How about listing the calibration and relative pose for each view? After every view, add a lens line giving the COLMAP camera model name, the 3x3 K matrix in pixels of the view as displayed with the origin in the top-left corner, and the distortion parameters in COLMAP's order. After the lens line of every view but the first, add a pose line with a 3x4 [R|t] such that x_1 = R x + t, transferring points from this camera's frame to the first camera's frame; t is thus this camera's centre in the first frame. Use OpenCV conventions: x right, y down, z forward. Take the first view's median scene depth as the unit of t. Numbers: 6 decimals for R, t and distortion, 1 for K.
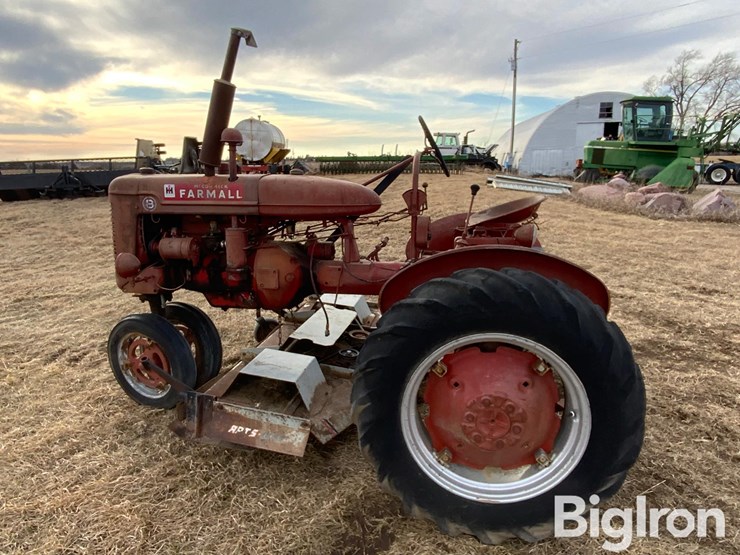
lens RADIAL K [[493.2, 0, 371.6], [0, 493.2, 278.0], [0, 0, 1]] dist [0.027687, -0.034481]
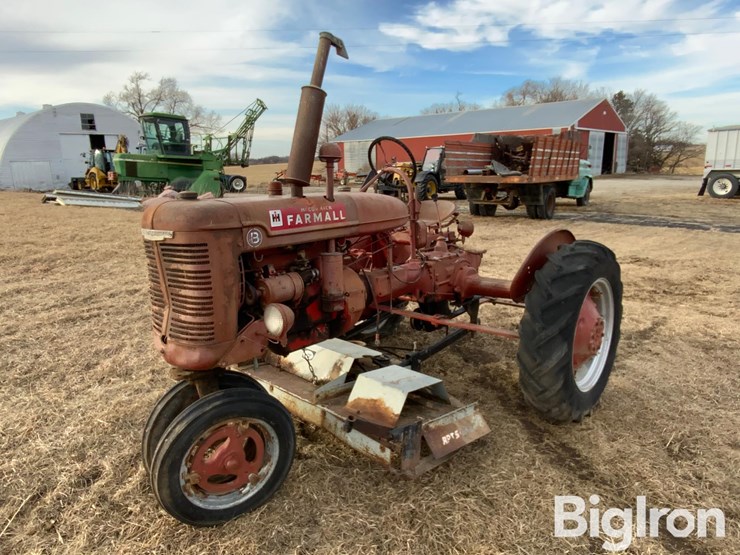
lens RADIAL K [[493.2, 0, 364.4], [0, 493.2, 279.8], [0, 0, 1]] dist [0.027687, -0.034481]
pose [[0.562714, -0.185224, 0.805633, -0.967208], [0.201324, 0.975937, 0.083759, -0.115558], [-0.801761, 0.115061, 0.586464, 0.427255]]
